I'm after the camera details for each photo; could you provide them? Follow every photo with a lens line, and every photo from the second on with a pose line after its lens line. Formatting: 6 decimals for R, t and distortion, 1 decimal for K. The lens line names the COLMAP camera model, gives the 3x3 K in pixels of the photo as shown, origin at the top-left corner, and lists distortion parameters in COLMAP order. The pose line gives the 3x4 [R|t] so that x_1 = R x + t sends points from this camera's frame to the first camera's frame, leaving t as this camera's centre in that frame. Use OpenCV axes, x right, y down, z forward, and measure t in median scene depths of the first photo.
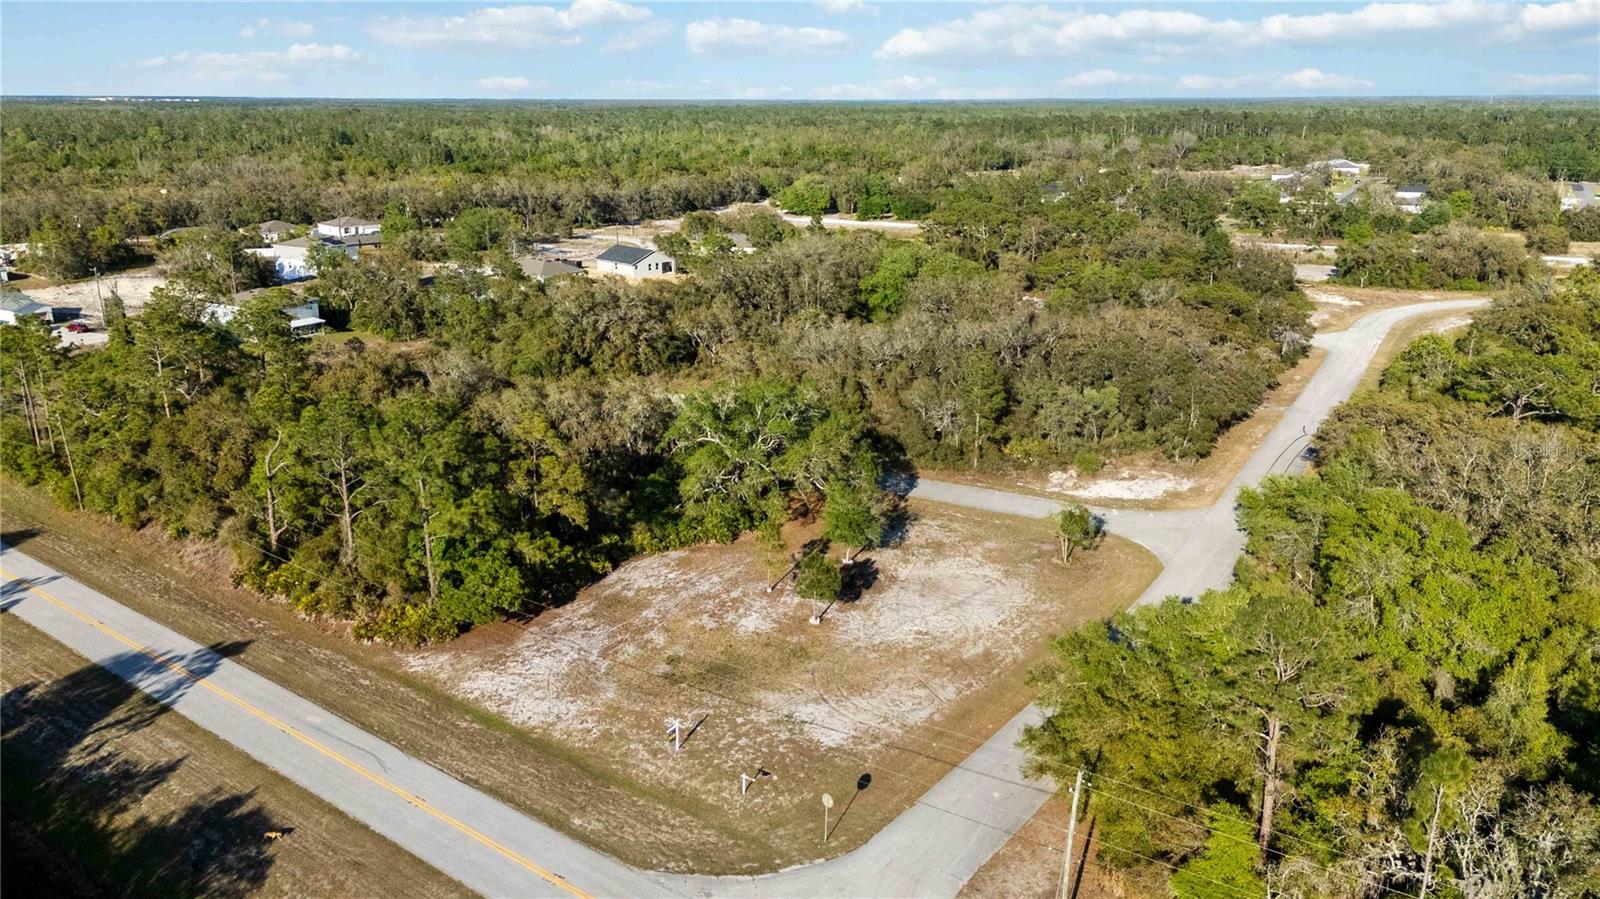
lens RADIAL K [[1176.3, 0, 800.0], [0, 1176.3, 449.5], [0, 0, 1]] dist [0.089658, -0.088015]
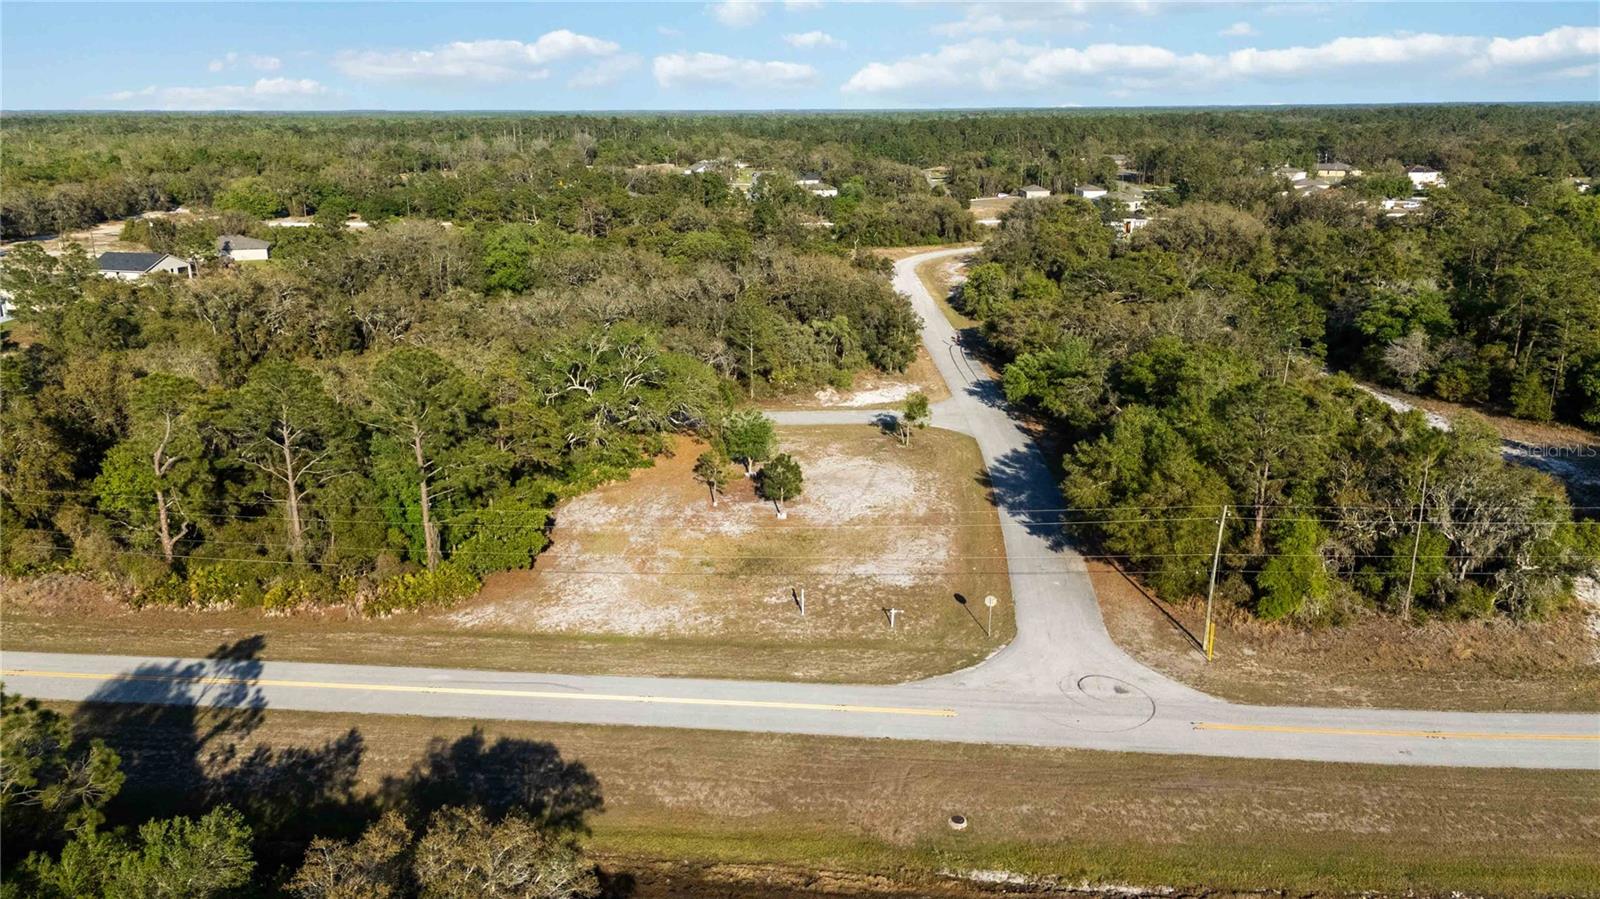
lens RADIAL K [[1176.3, 0, 800.0], [0, 1176.3, 449.5], [0, 0, 1]] dist [0.089658, -0.088015]
pose [[0.856006, -0.147288, 0.495540, -0.618793], [0.152462, 0.987846, 0.030250, 0.063699], [-0.493973, 0.049656, 0.868058, 0.014763]]
